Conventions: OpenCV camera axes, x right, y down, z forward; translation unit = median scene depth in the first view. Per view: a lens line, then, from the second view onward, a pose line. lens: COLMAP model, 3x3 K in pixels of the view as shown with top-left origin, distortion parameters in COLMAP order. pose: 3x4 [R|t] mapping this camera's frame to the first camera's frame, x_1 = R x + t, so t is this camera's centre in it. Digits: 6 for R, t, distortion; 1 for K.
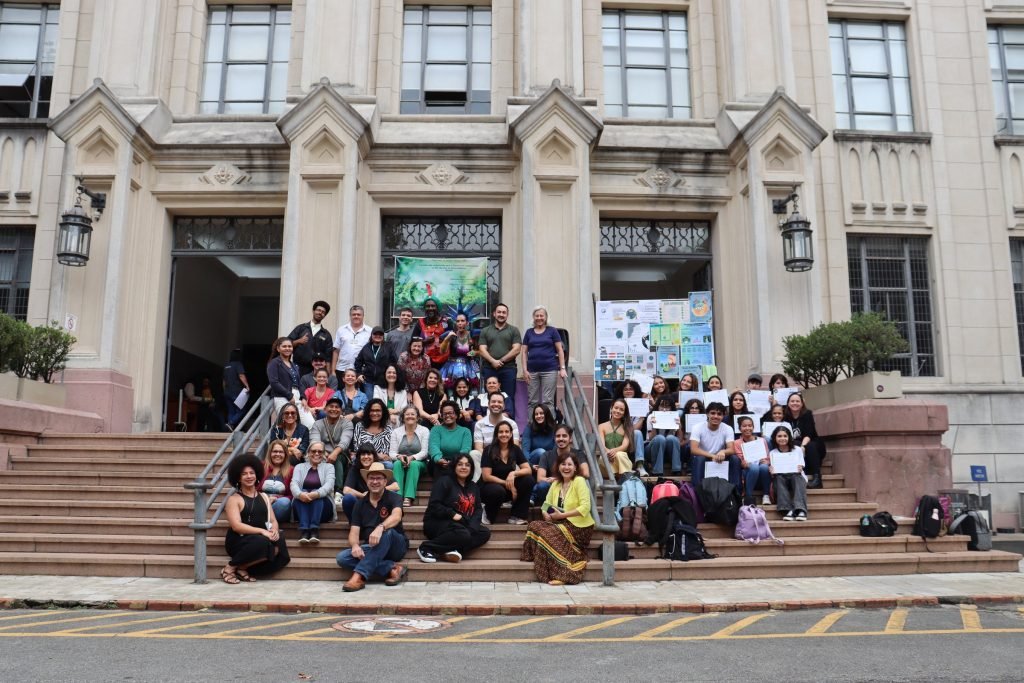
lens RADIAL K [[839.9, 0, 512.0], [0, 839.9, 341.5], [0, 0, 1]] dist [-0.177024, 0.165083]
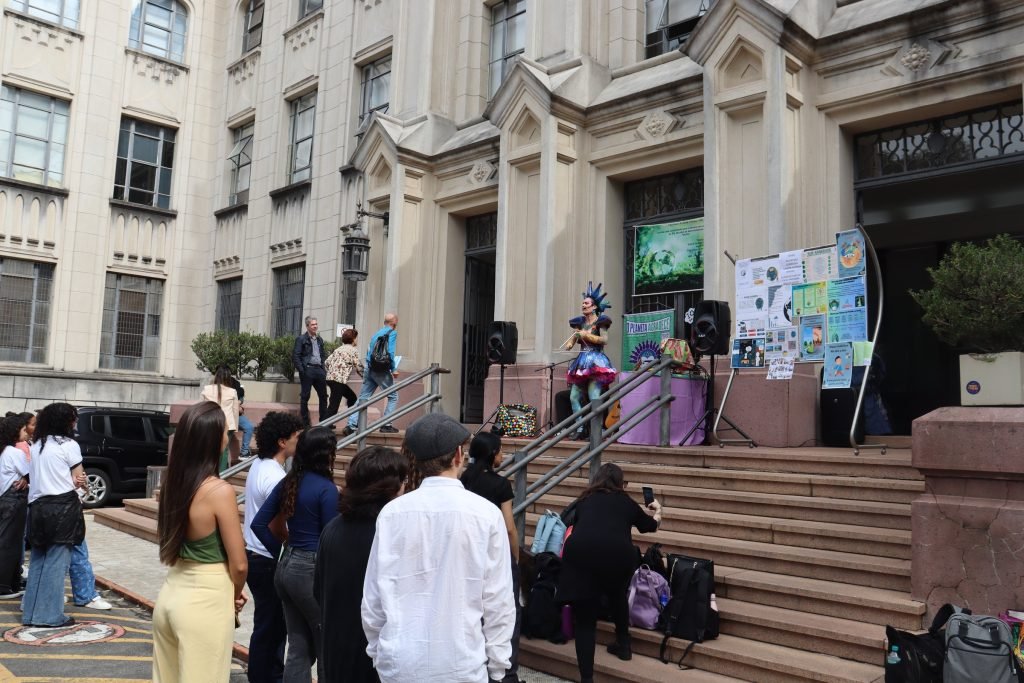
lens RADIAL K [[853.9, 0, 512.0], [0, 853.9, 341.5], [0, 0, 1]] dist [-0.168923, 0.167464]
pose [[0.678022, -0.049038, -0.733404, 0.439582], [0.084191, 0.996387, 0.011211, -0.001555], [0.730204, -0.069347, 0.679701, 0.292200]]
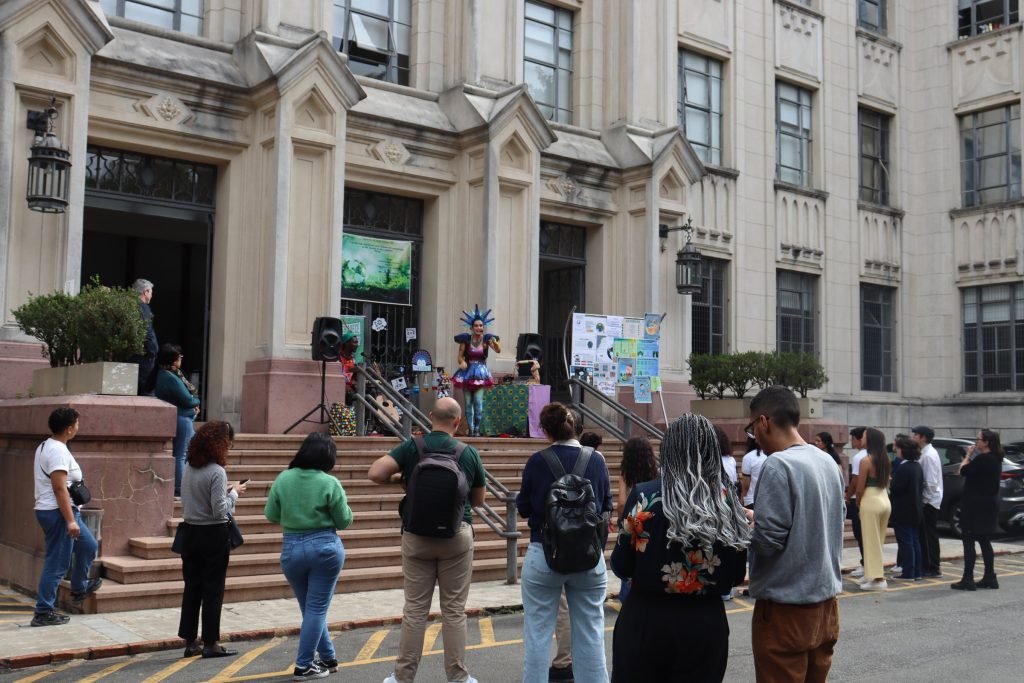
lens RADIAL K [[1119.4, 0, 512.0], [0, 1119.4, 341.5], [0, 0, 1]] dist [-0.081114, 0.224004]
pose [[0.802578, 0.058661, 0.593656, -0.720361], [-0.107764, 0.993038, 0.047564, -0.061925], [-0.586733, -0.102149, 0.803312, -0.122444]]
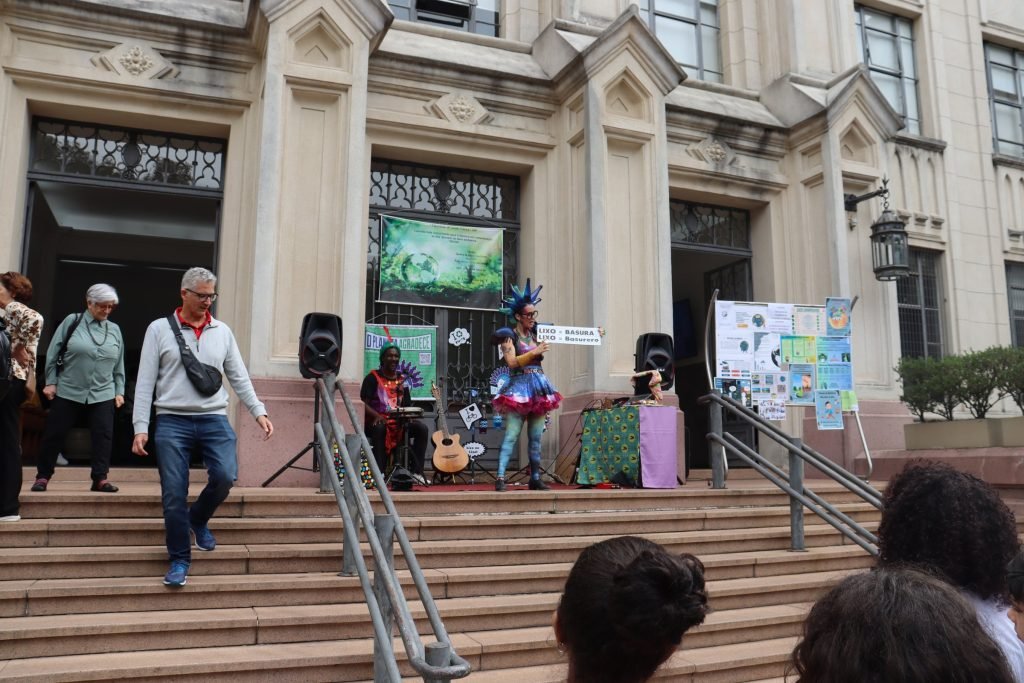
lens RADIAL K [[839.9, 0, 512.0], [0, 839.9, 341.5], [0, 0, 1]] dist [-0.177024, 0.165083]
pose [[0.939587, 0.049277, 0.338745, -0.277722], [-0.052959, 0.998595, 0.001629, -0.002358], [-0.338189, -0.019470, 0.940877, 0.306850]]
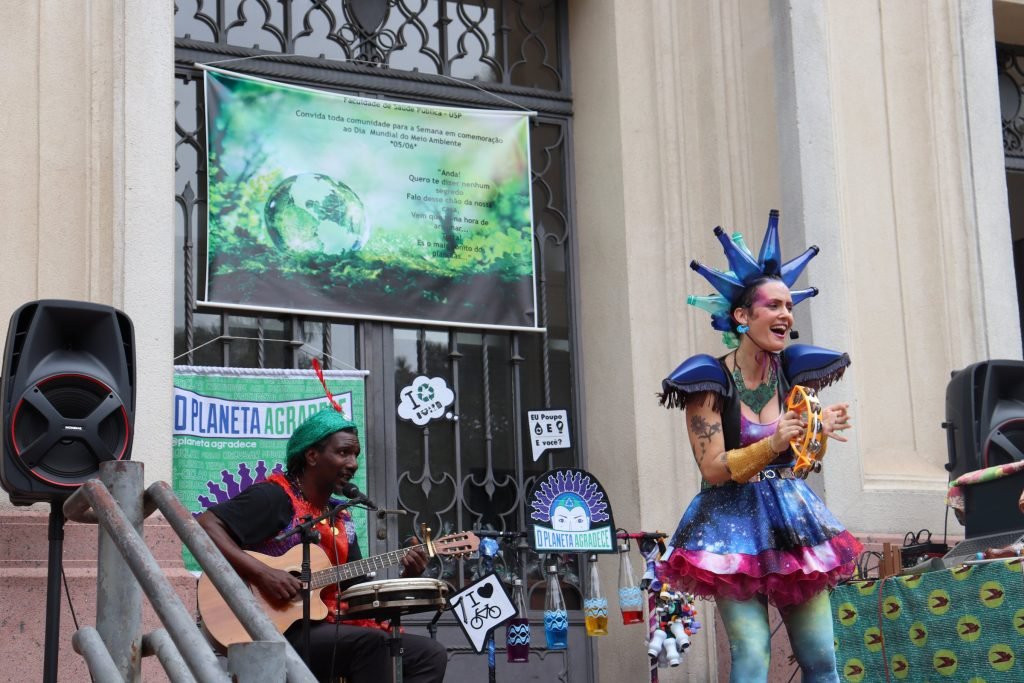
lens RADIAL K [[1844.0, 0, 512.0], [0, 1844.0, 341.5], [0, 0, 1]] dist [0.217848, 0.239619]
pose [[0.917205, 0.055340, 0.394554, -0.282134], [-0.025411, 0.996416, -0.080683, 0.025758], [-0.397605, 0.063977, 0.915324, 0.459934]]
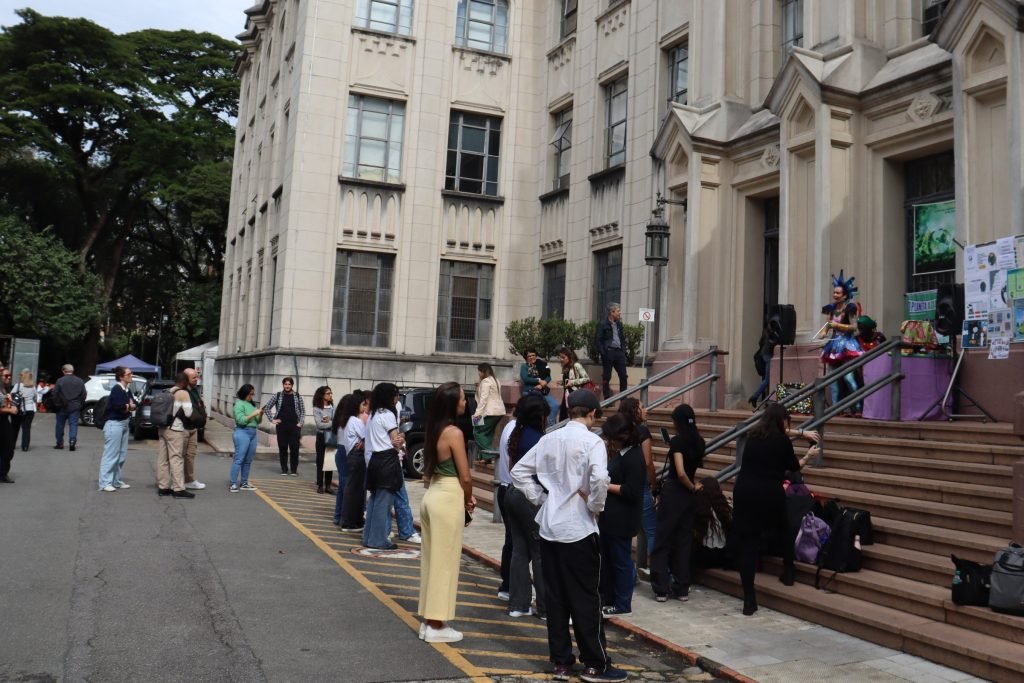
lens RADIAL K [[975.7, 0, 605.8], [0, 975.7, 283.6], [0, 0, 1]] dist [-0.136817, 0.007519]
pose [[0.425818, -0.088620, -0.900459, 0.658889], [0.106475, 0.993185, -0.047395, -0.005774], [0.898522, -0.075695, 0.432352, 0.259162]]
